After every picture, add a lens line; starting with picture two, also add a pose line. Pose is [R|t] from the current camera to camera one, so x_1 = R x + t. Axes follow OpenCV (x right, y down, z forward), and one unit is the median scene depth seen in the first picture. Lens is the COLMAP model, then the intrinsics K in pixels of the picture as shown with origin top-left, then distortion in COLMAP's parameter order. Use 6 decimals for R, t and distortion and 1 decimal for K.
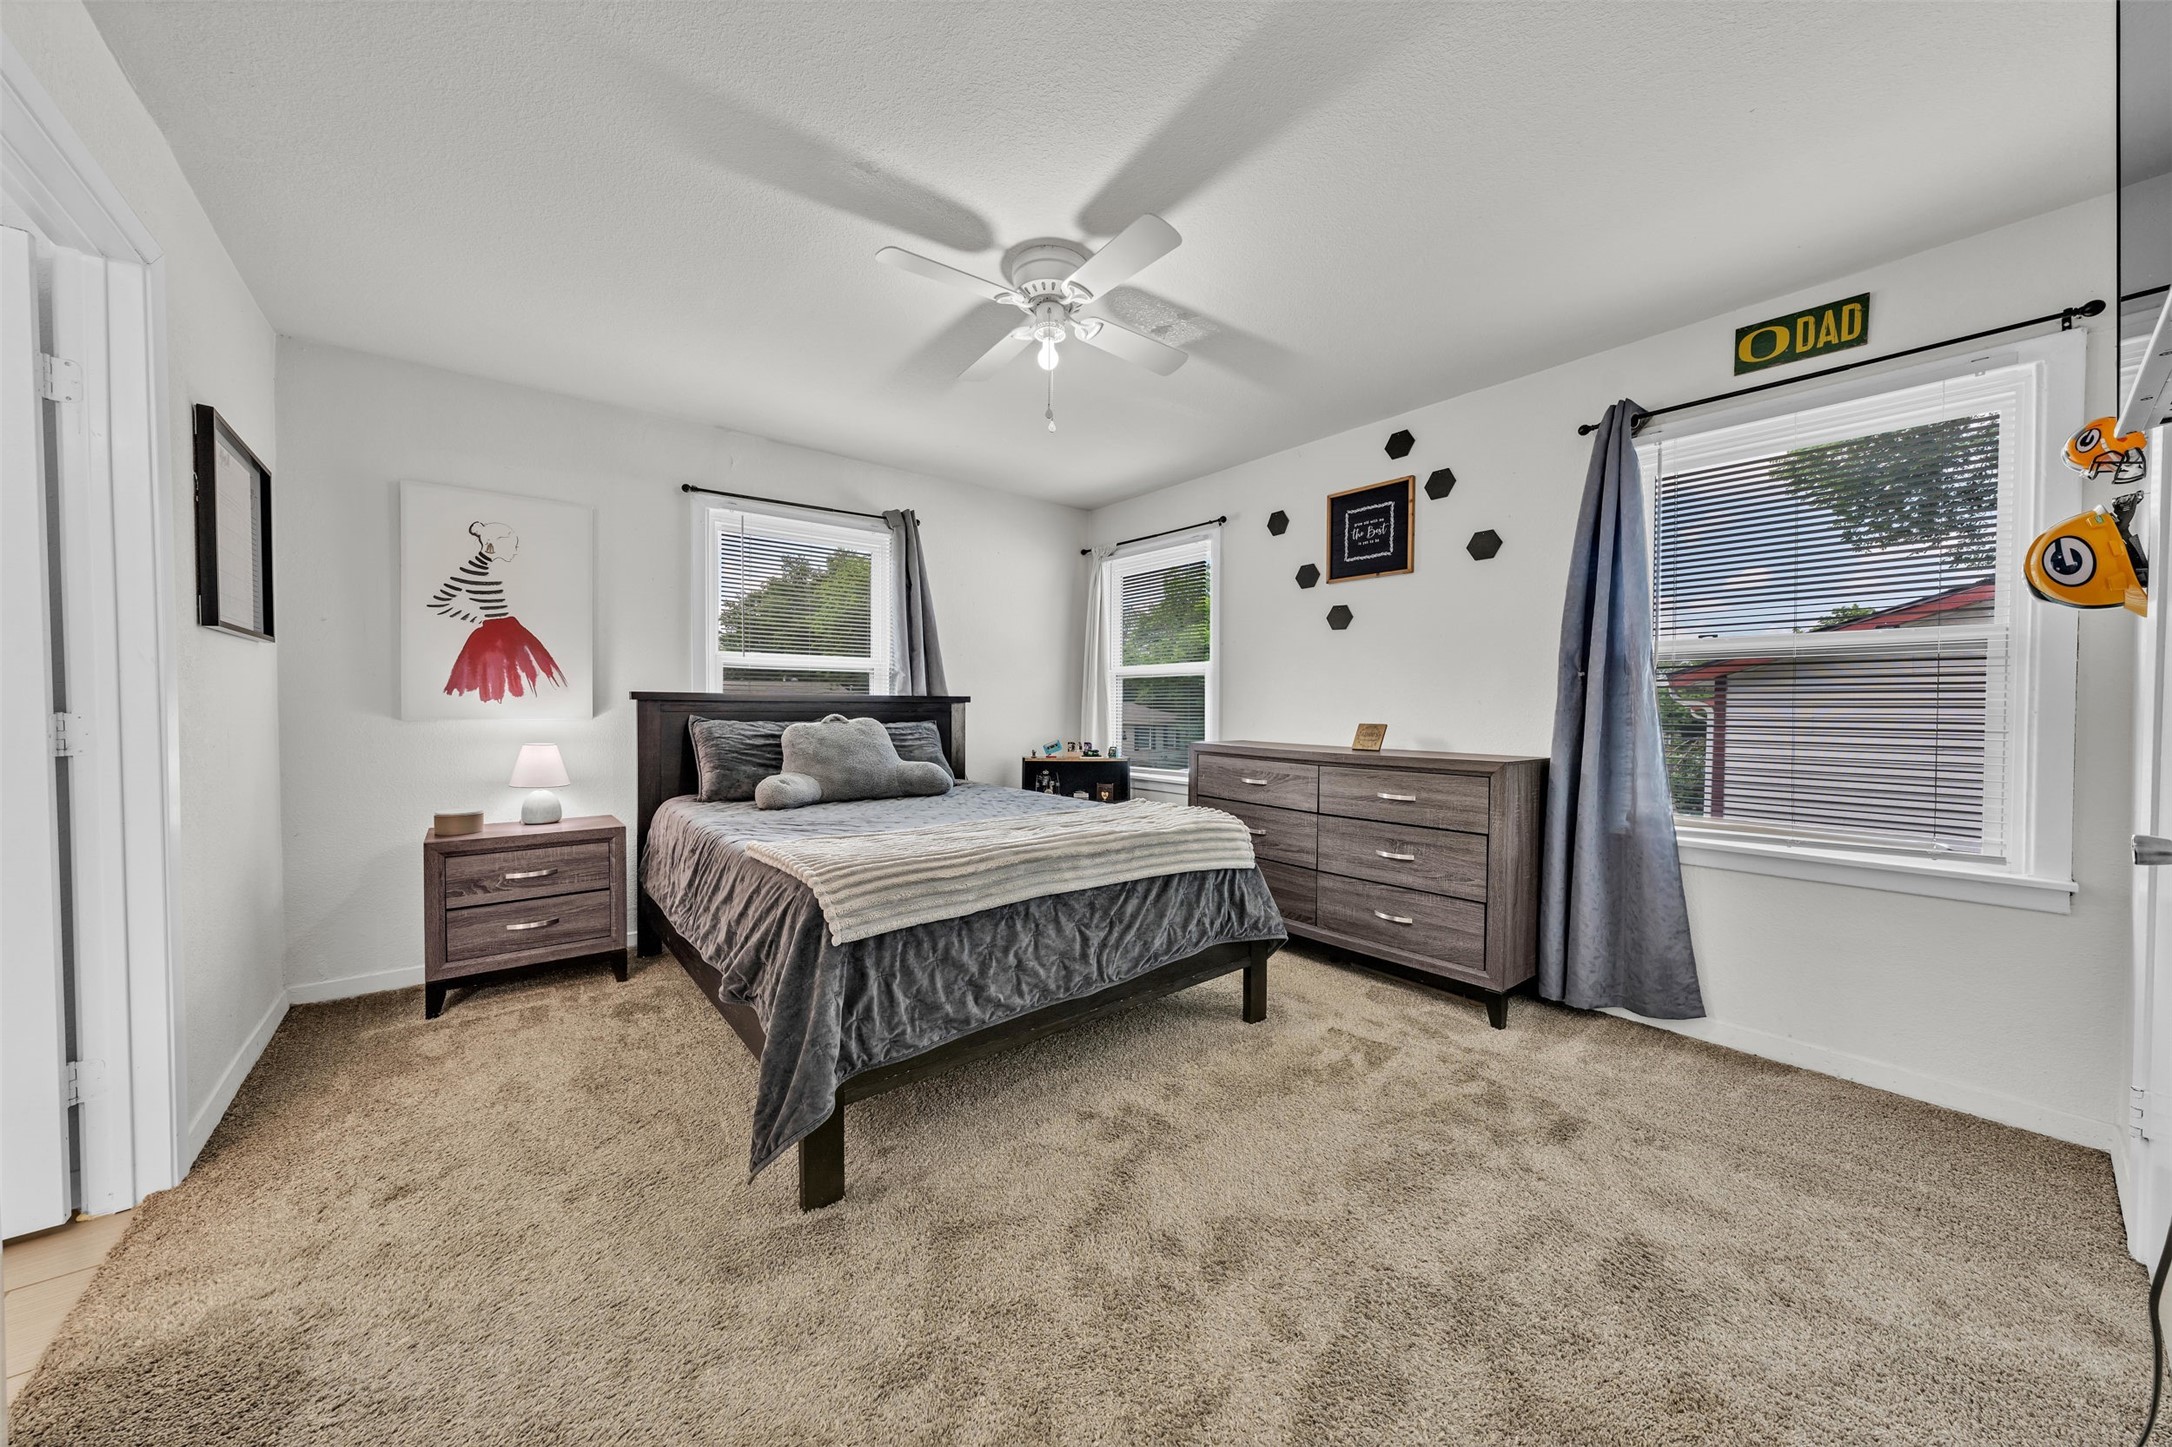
lens RADIAL K [[751.4, 0, 1090.5], [0, 751.4, 721.4], [0, 0, 1]] dist [0.000071, -0.000083]
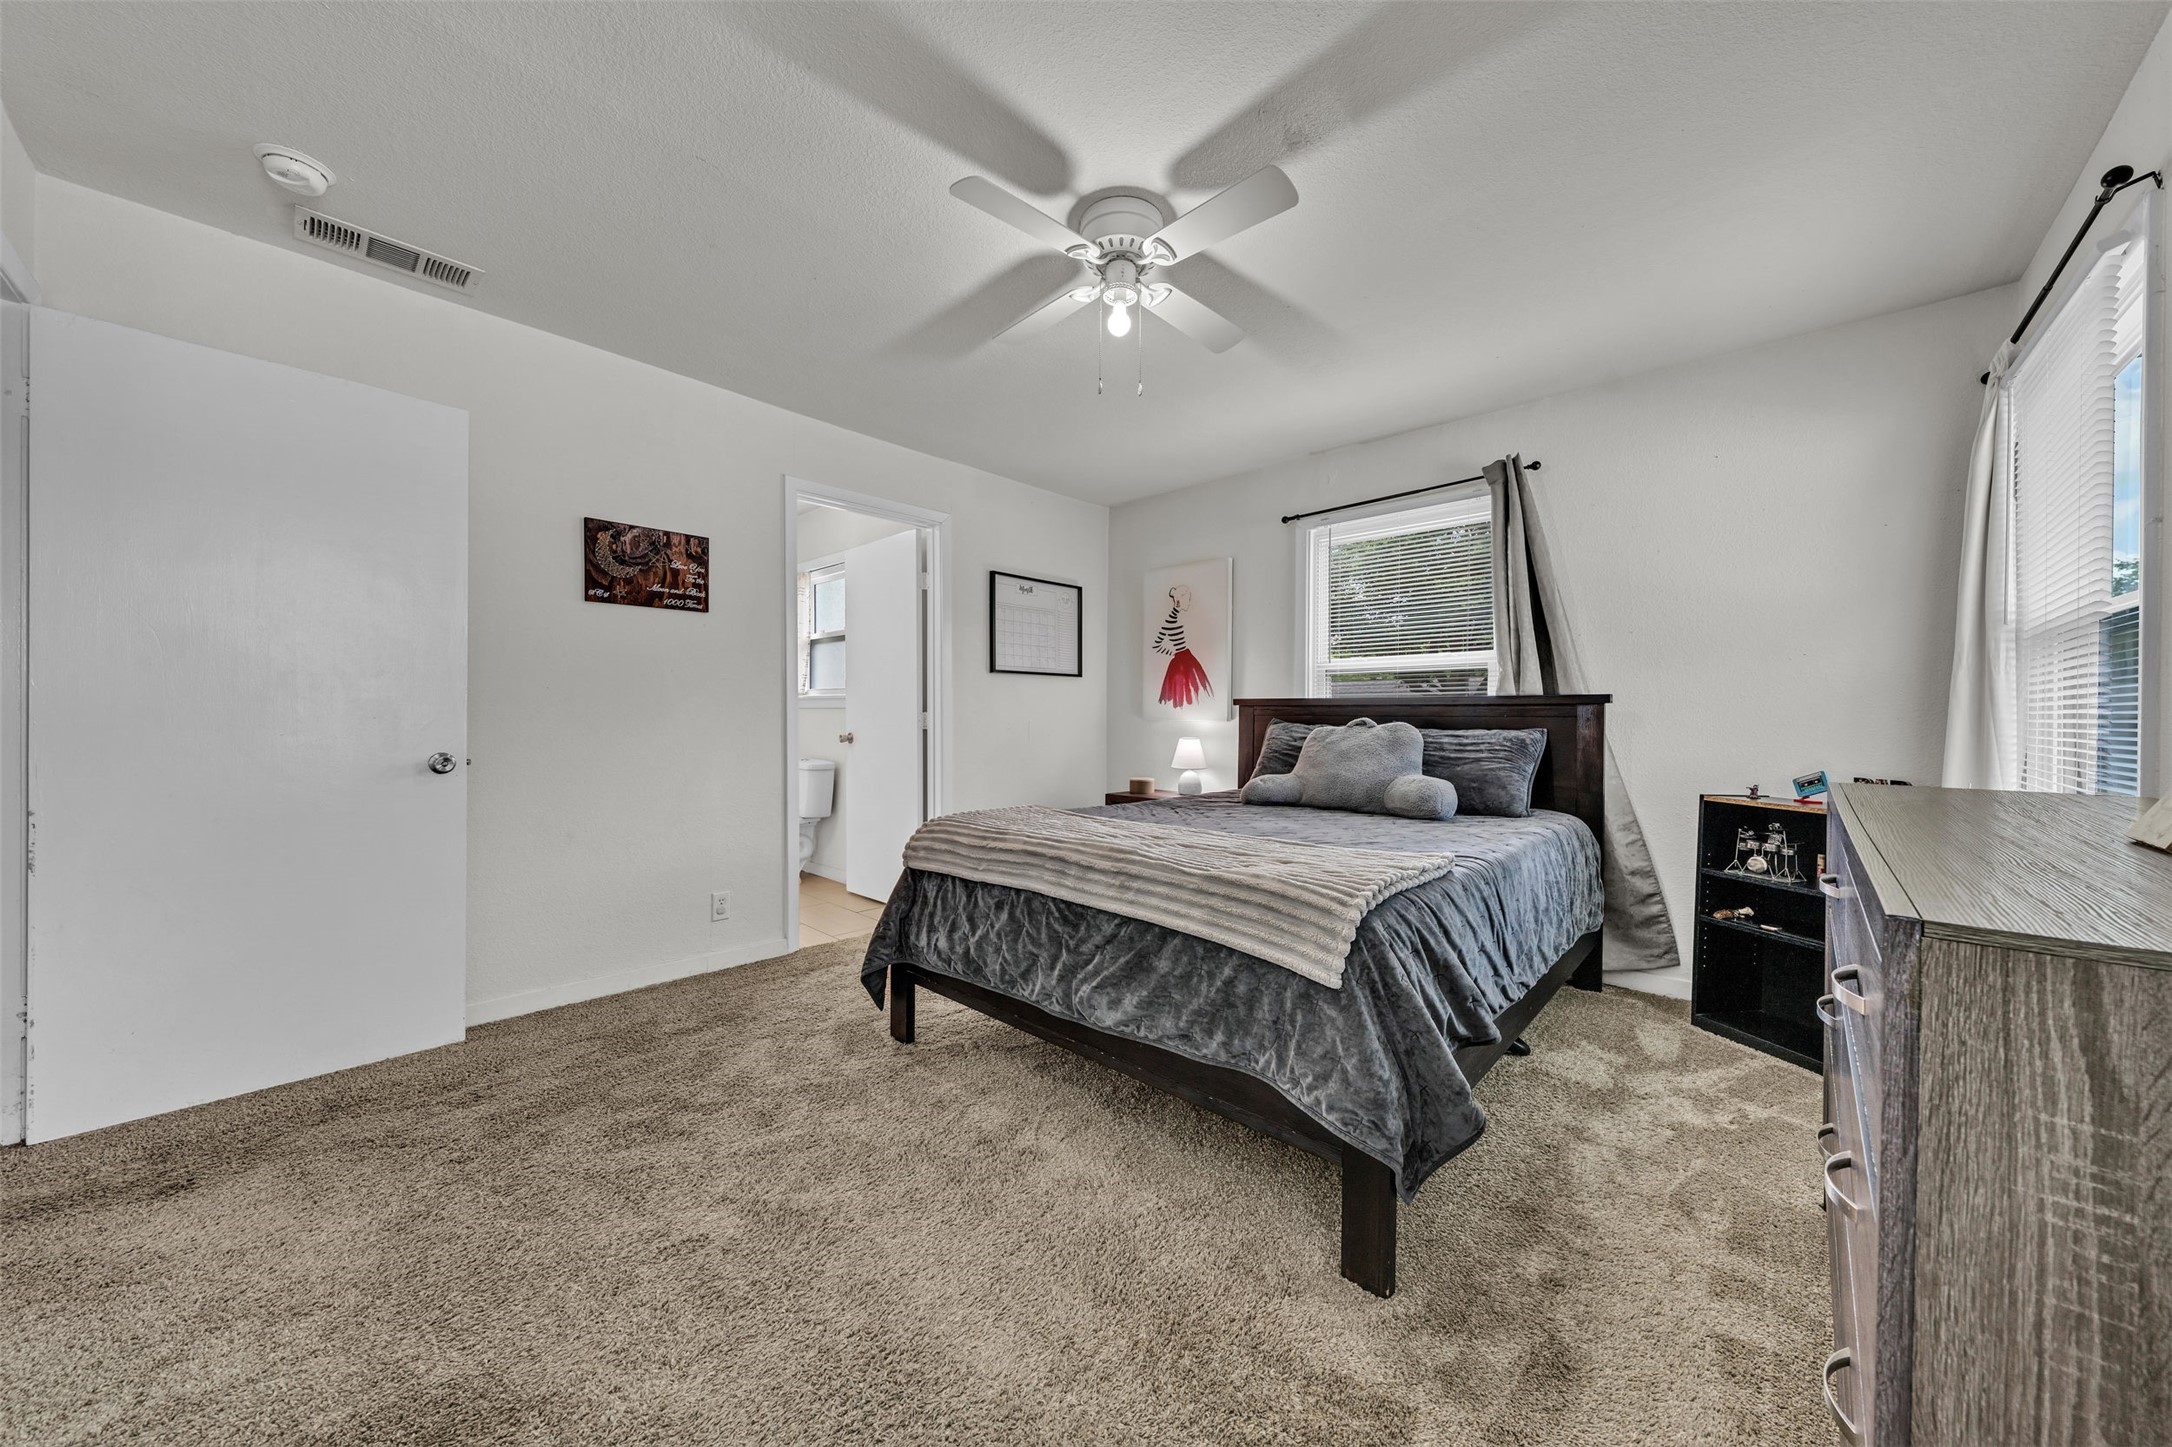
lens RADIAL K [[751.4, 0, 1084.0], [0, 751.4, 721.2], [0, 0, 1]] dist [0.000071, -0.000083]
pose [[0.121803, 0.003084, -0.992550, 0.624860], [-0.024234, 0.999706, 0.000133, 0.003529], [0.992258, 0.024037, 0.121842, 0.629005]]
